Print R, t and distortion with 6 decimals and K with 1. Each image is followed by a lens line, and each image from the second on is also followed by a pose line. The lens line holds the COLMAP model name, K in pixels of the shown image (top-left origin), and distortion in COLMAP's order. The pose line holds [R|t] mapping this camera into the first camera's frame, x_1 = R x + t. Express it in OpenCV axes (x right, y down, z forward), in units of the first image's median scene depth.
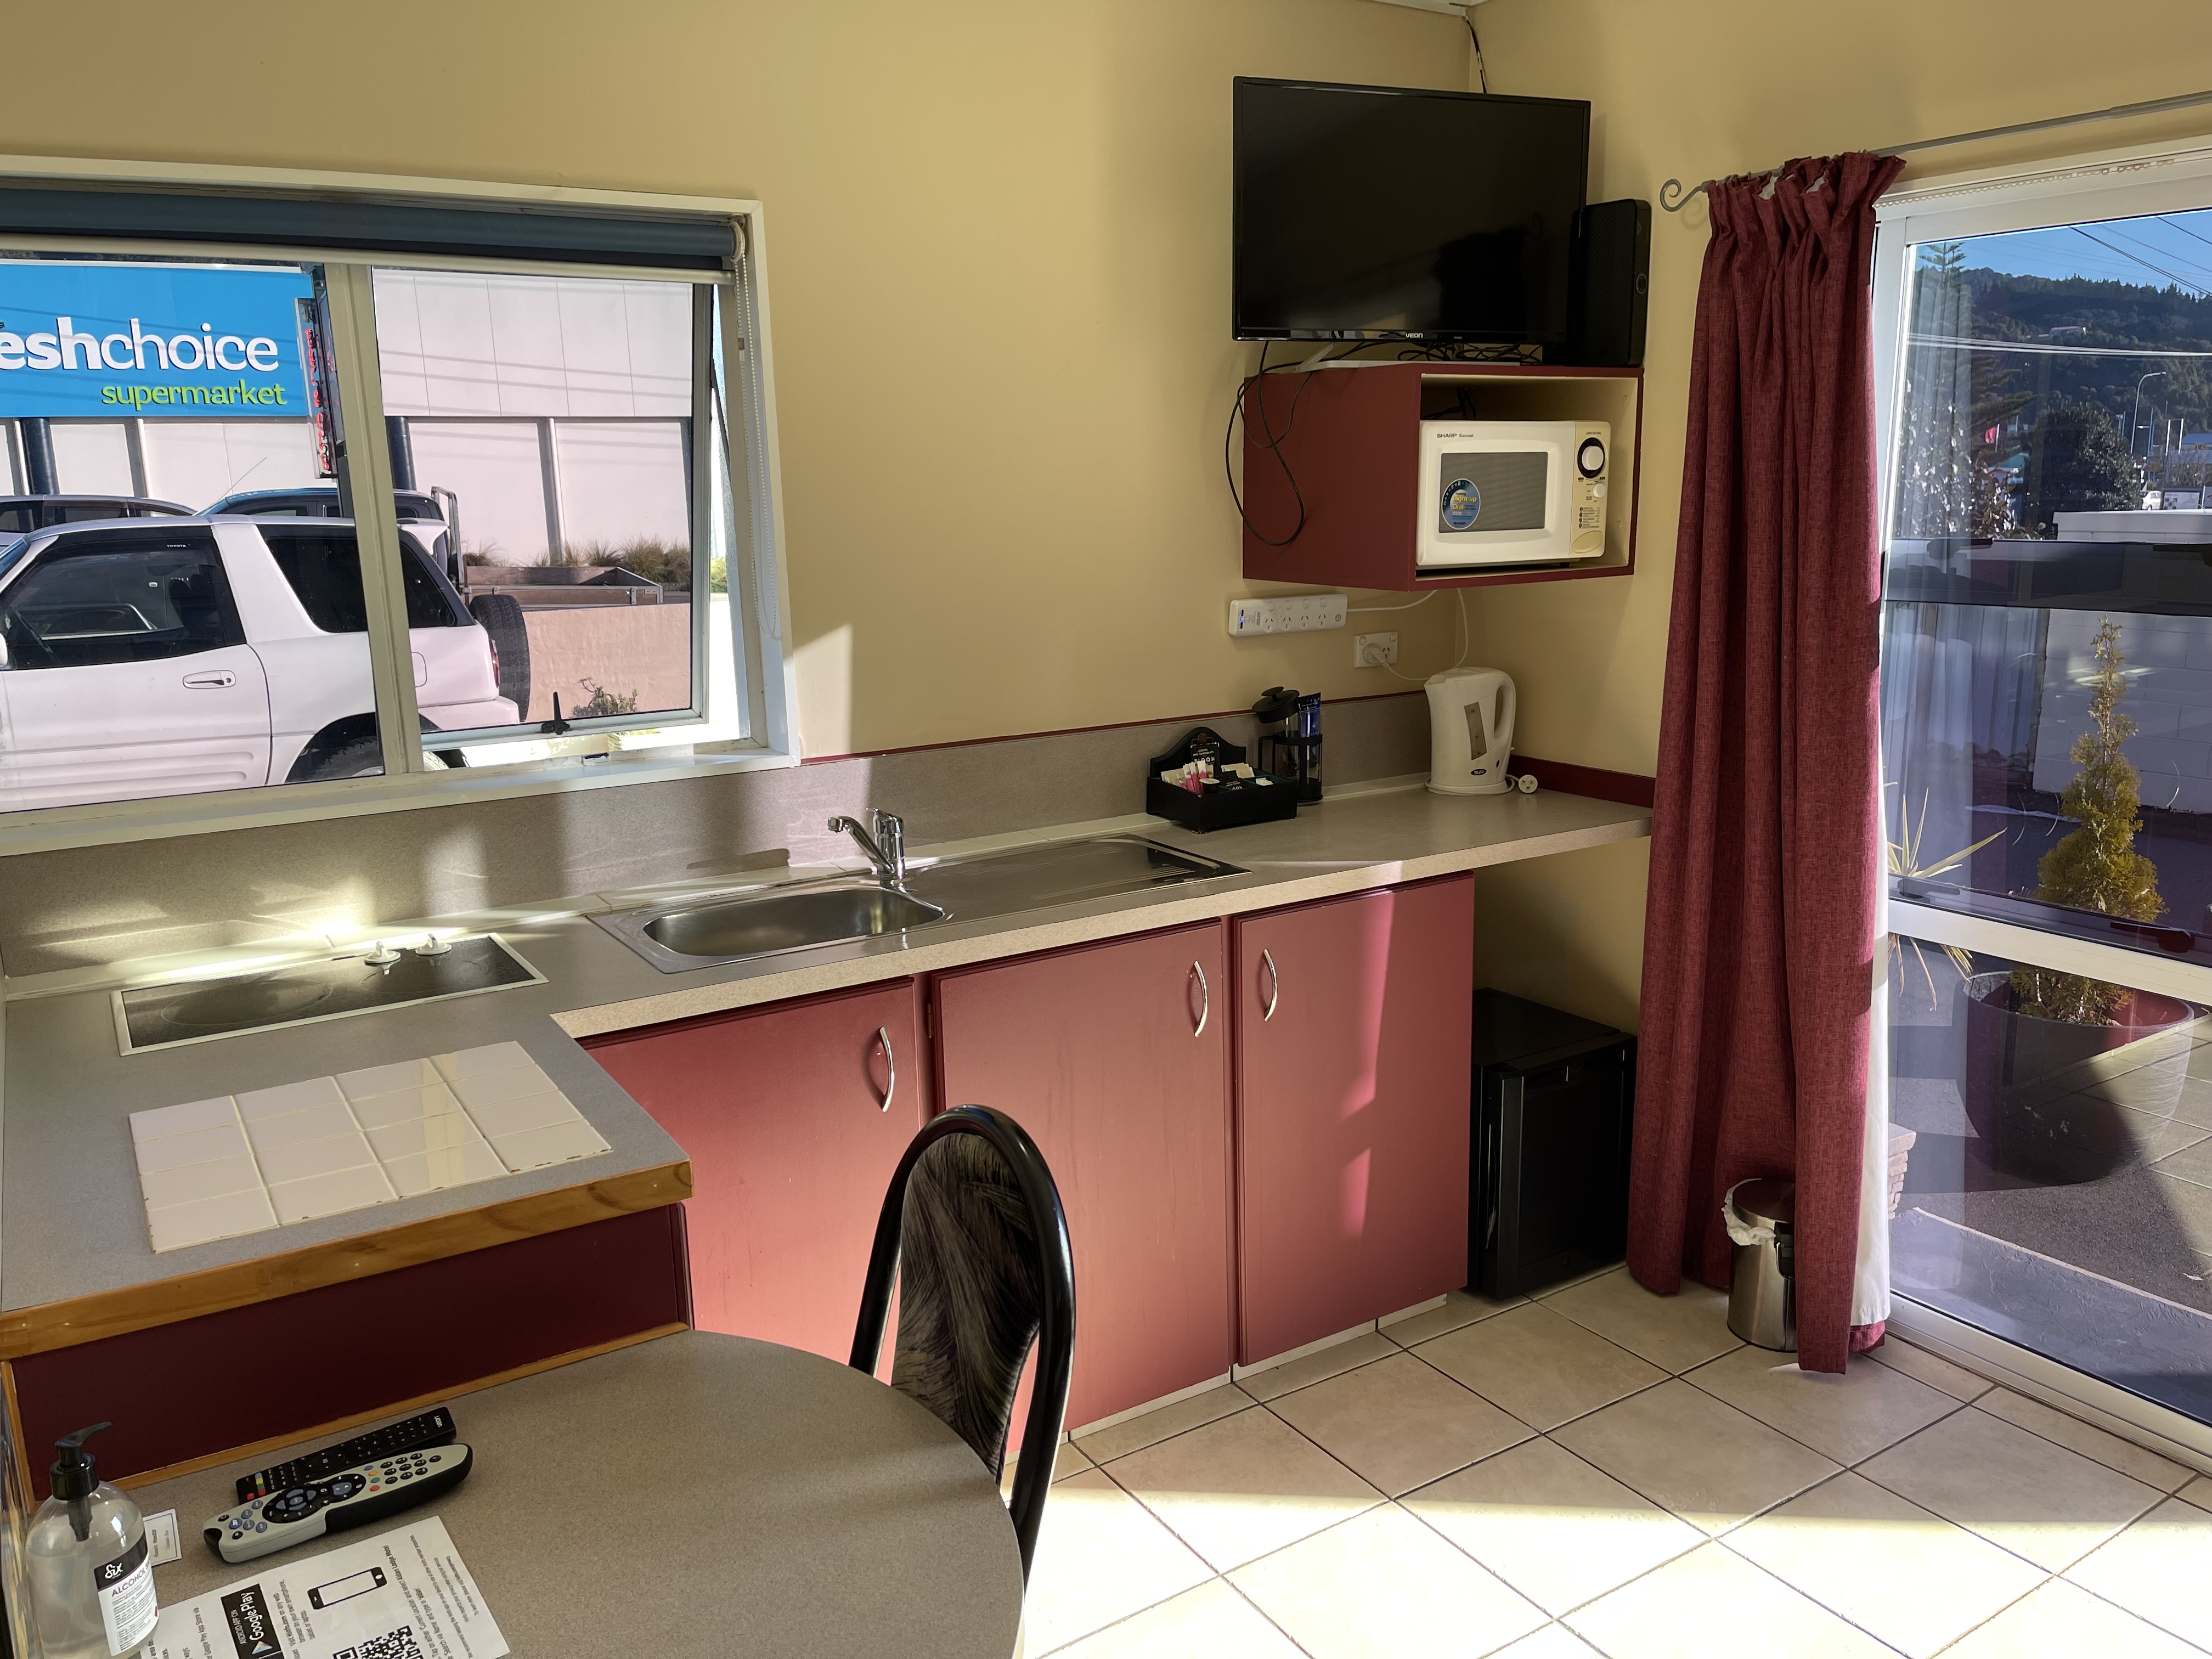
lens RADIAL K [[1663.5, 0, 1110.2], [0, 1663.5, 844.3], [0, 0, 1]] dist [0.068750, -0.098234]
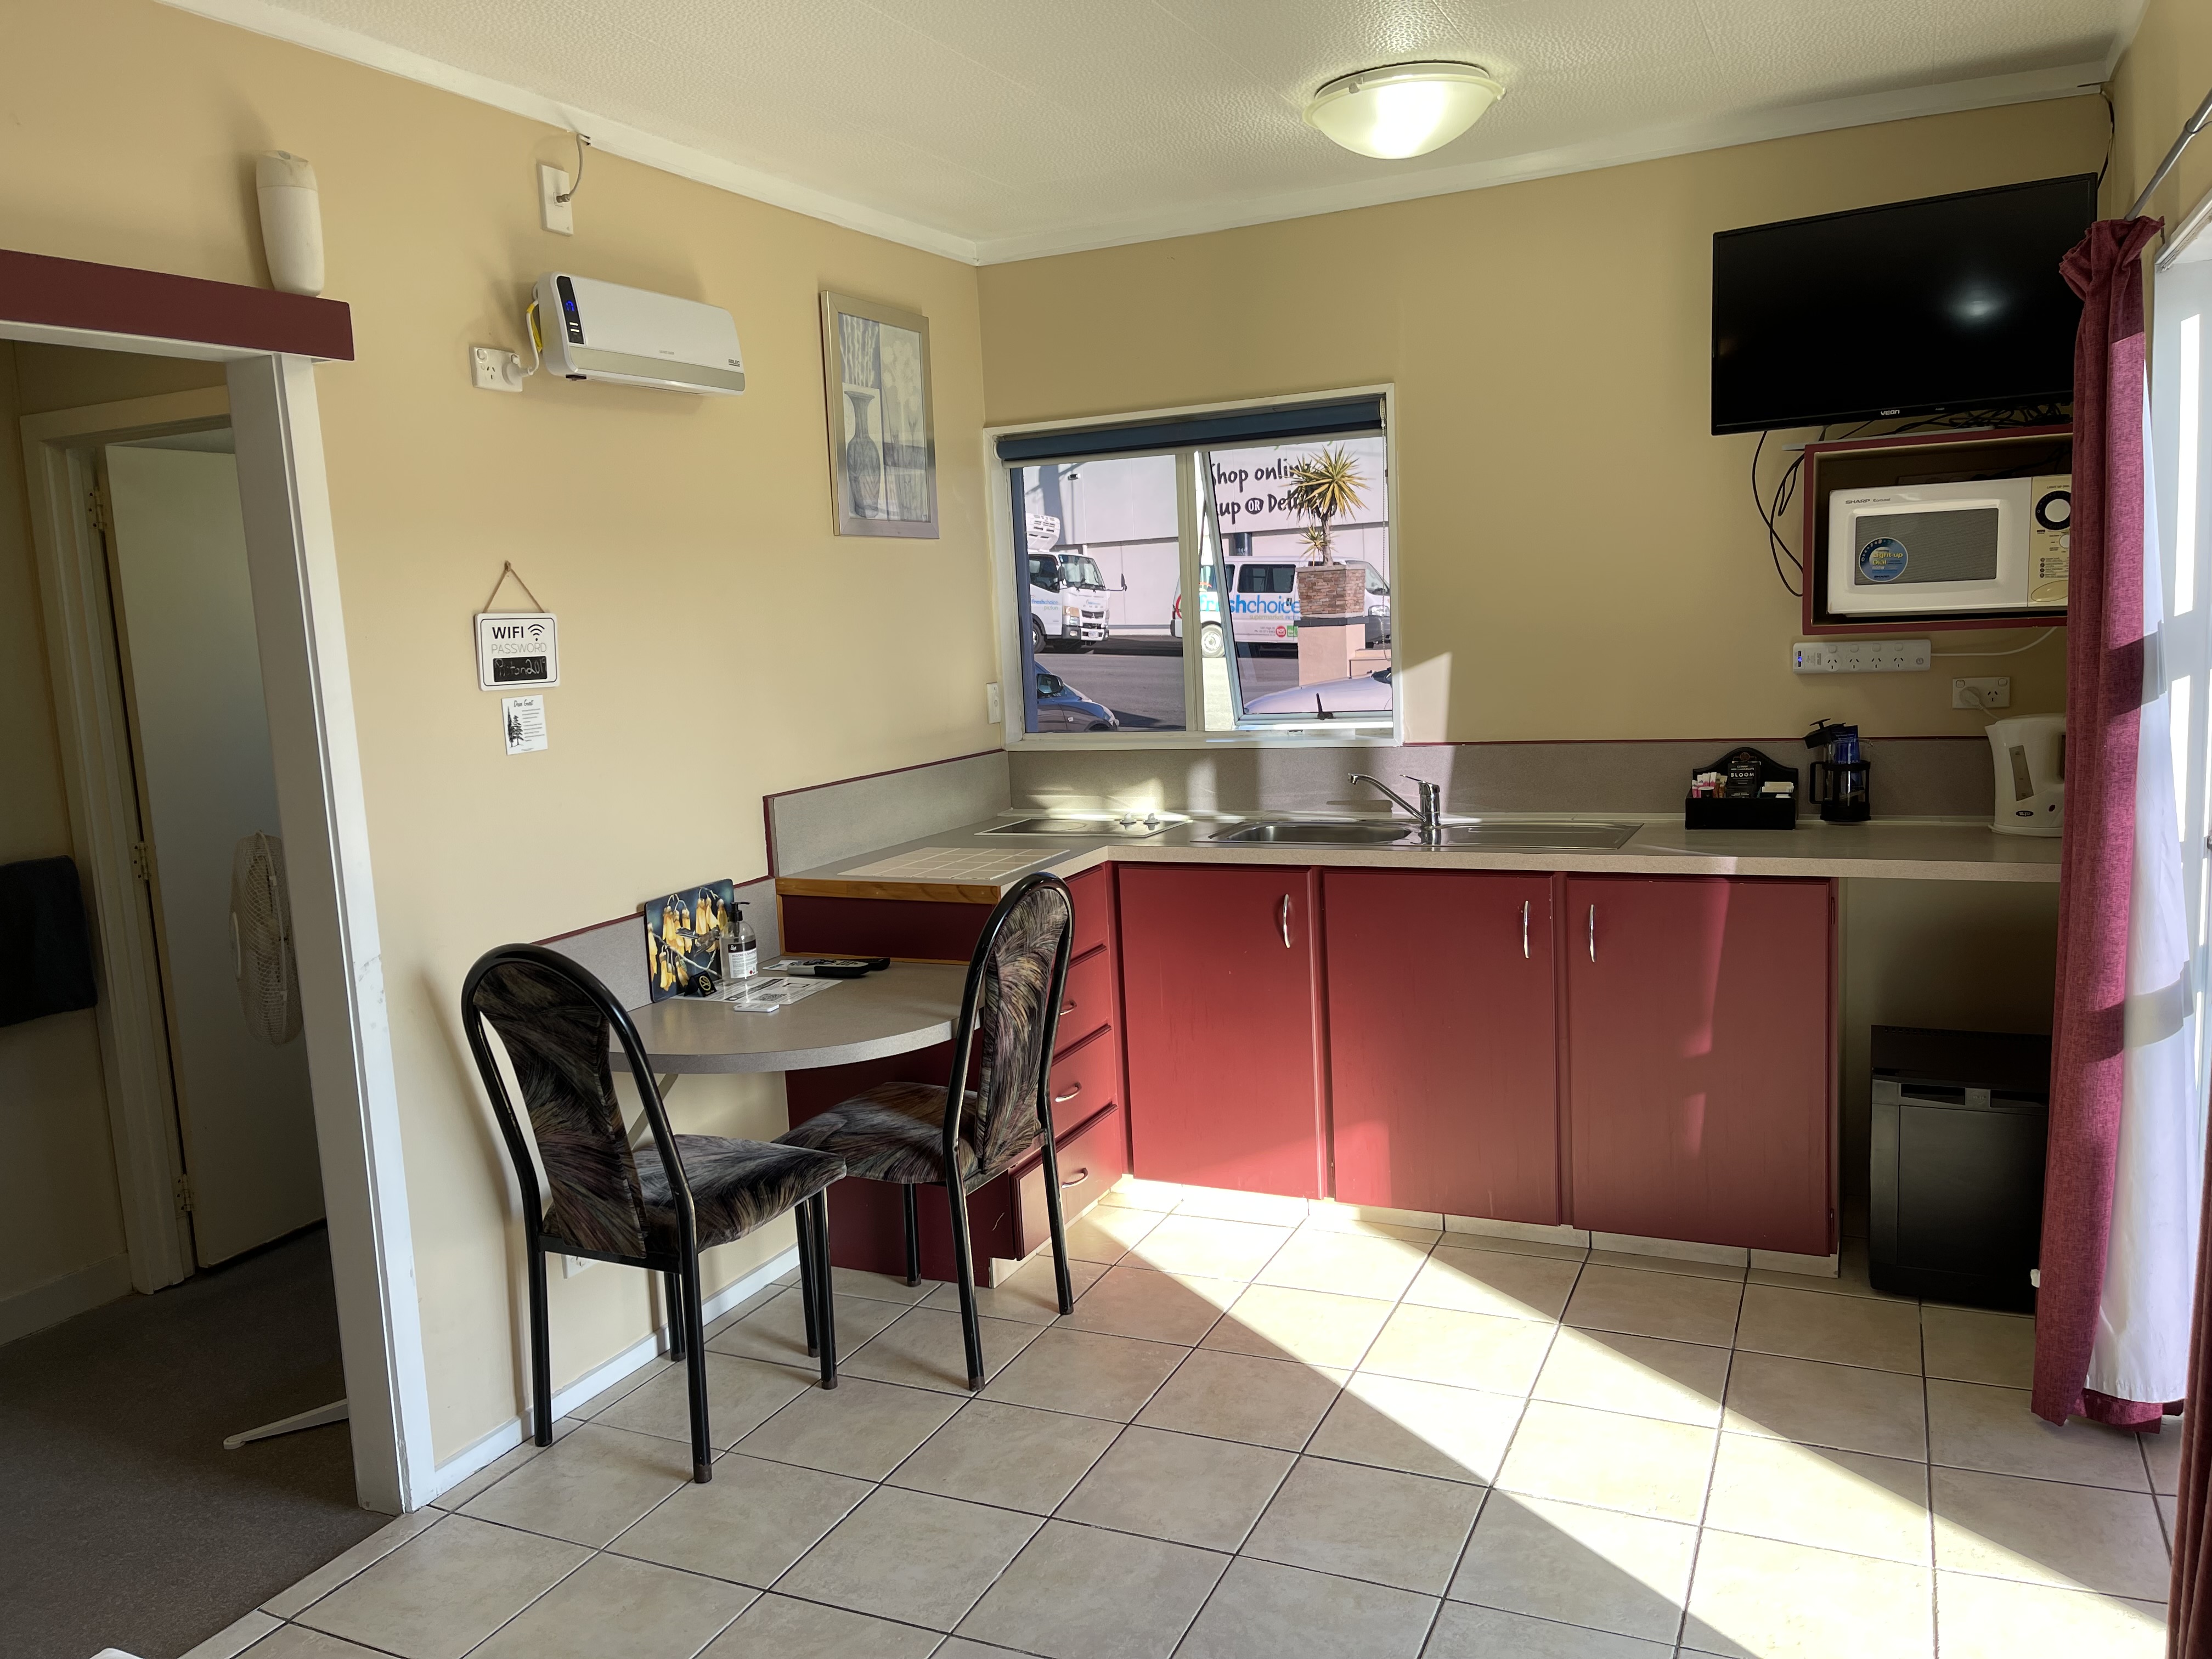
lens RADIAL K [[1663.5, 0, 1110.2], [0, 1663.5, 844.3], [0, 0, 1]] dist [0.068750, -0.098234]
pose [[0.544496, 0.115224, -0.830811, 0.861240], [-0.141003, 0.988997, 0.044752, 0.009450], [0.826827, 0.092779, 0.554752, -0.043388]]
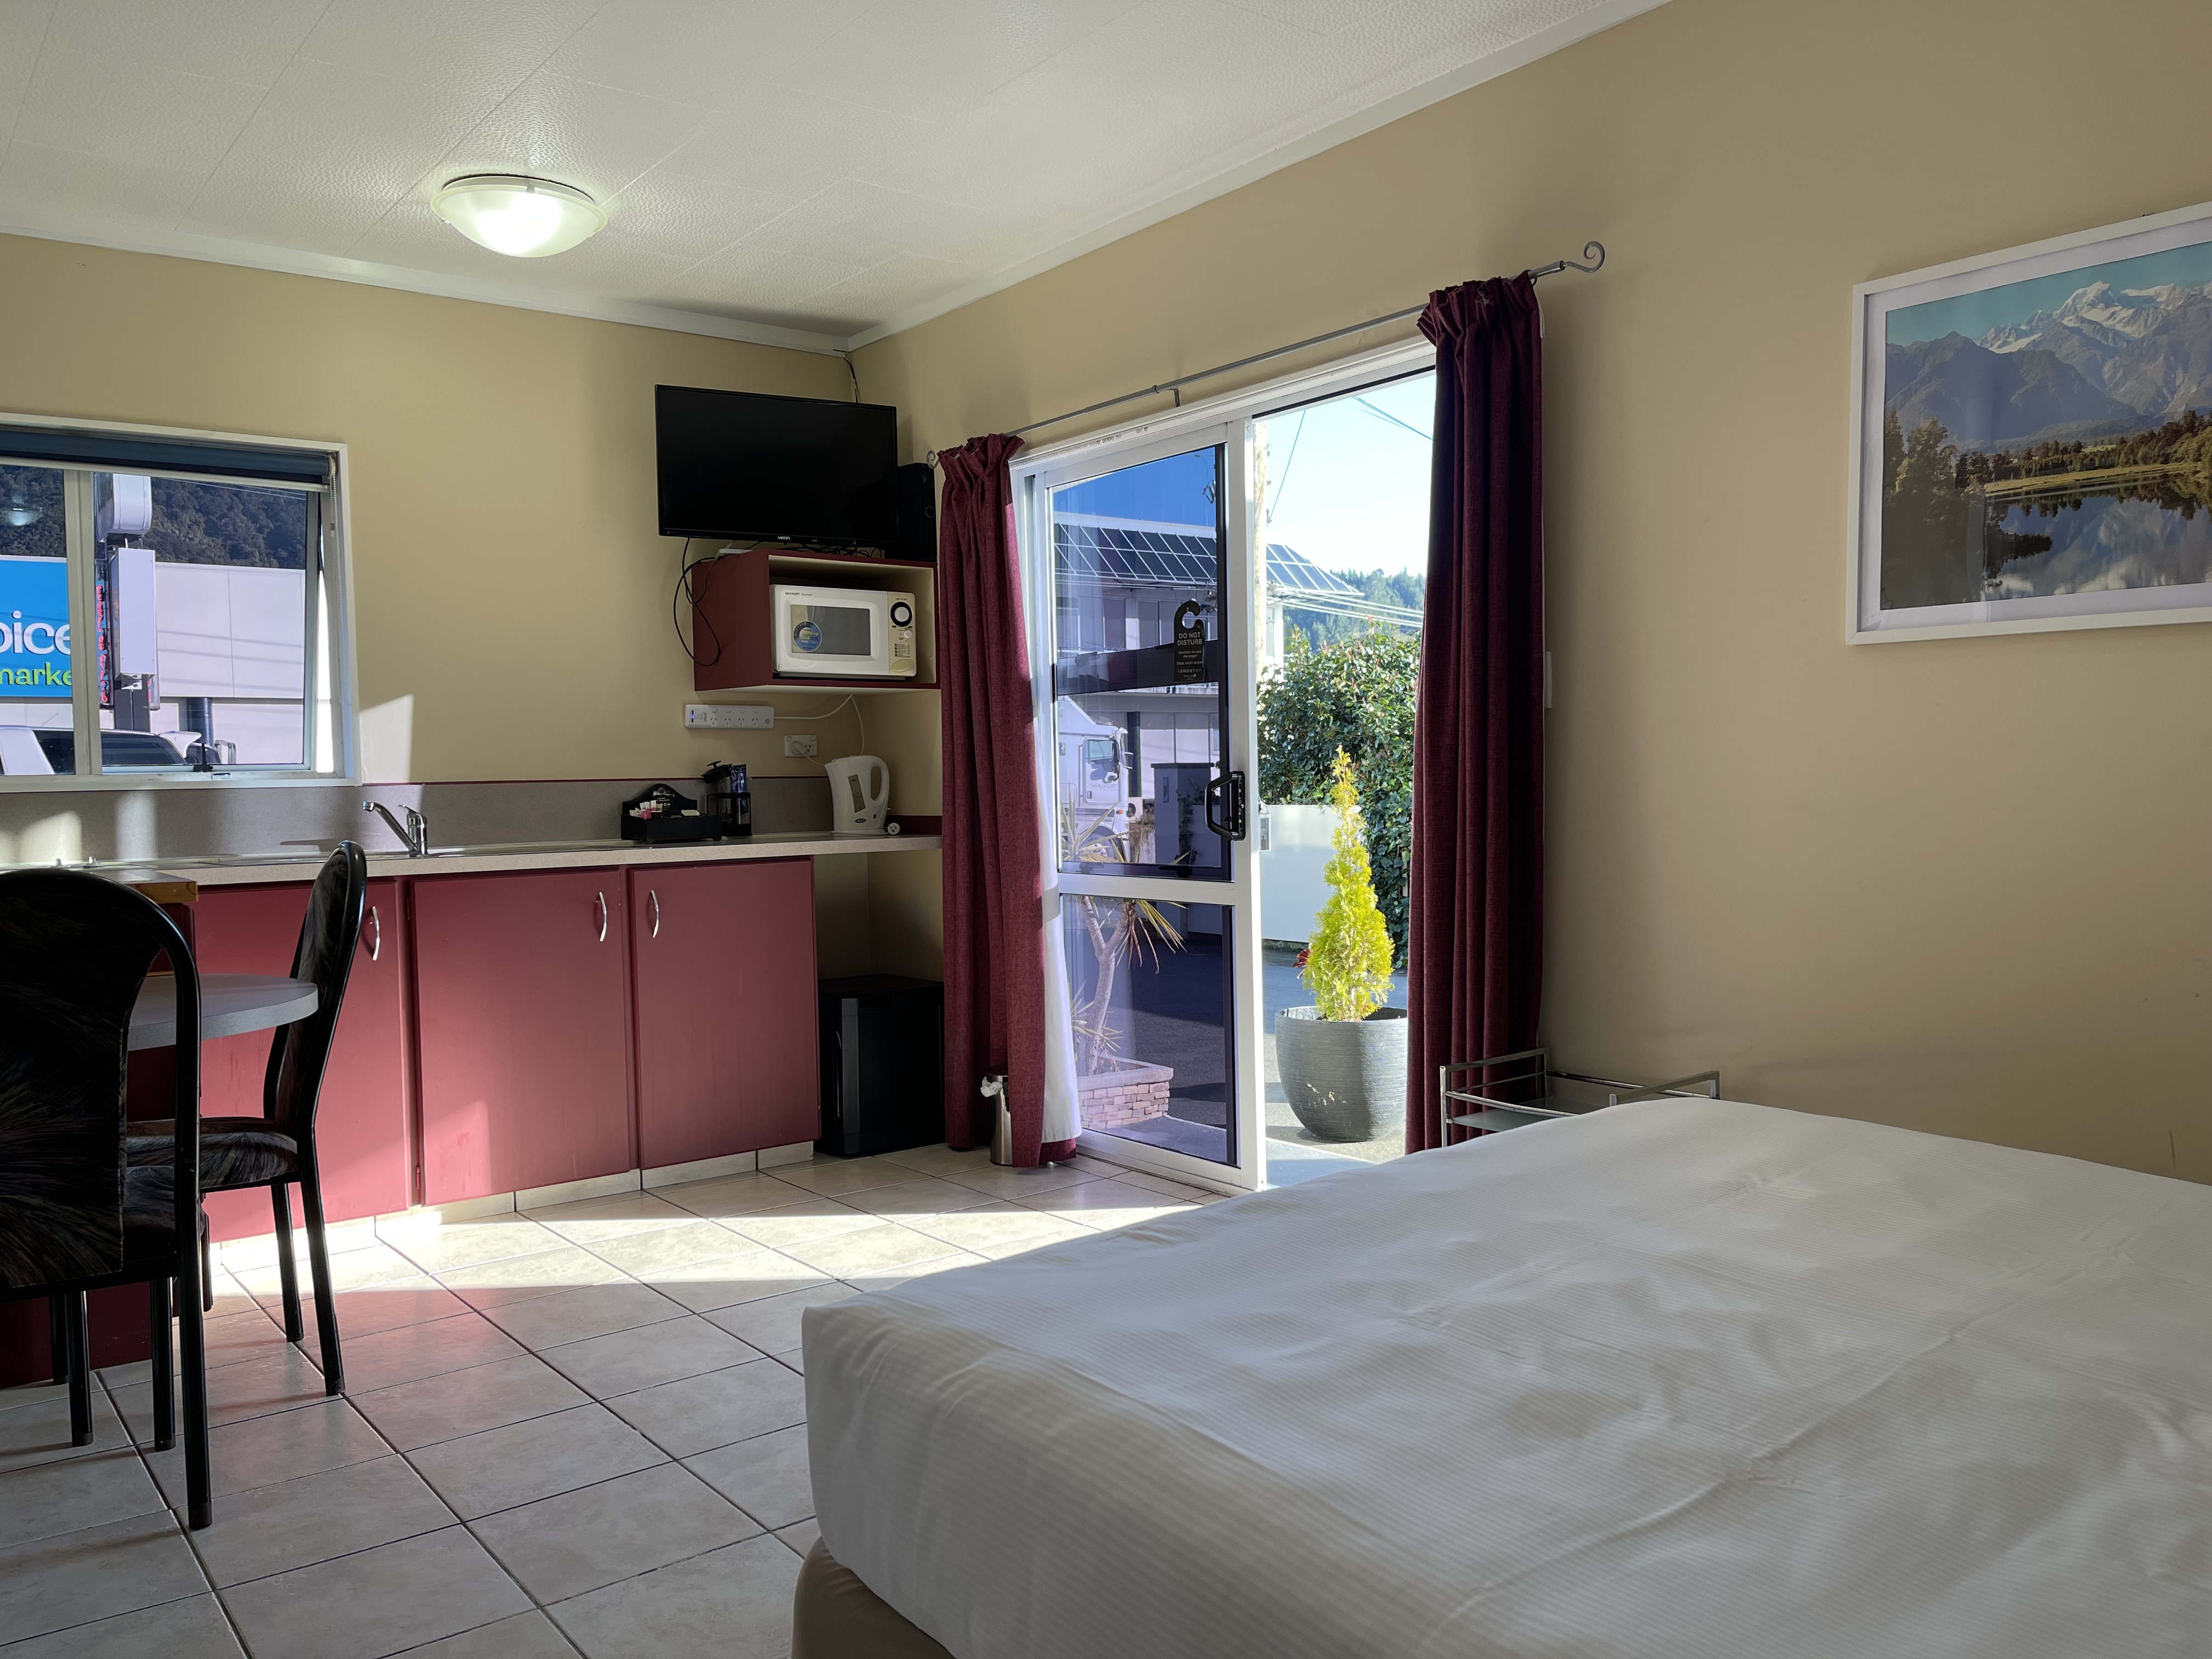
lens RADIAL K [[1663.5, 0, 1110.2], [0, 1663.5, 844.3], [0, 0, 1]] dist [0.068750, -0.098234]
pose [[0.995298, -0.002942, 0.096812, 0.332487], [0.020001, 0.984238, -0.175717, 0.275404], [-0.094769, 0.176827, 0.979669, -0.556509]]
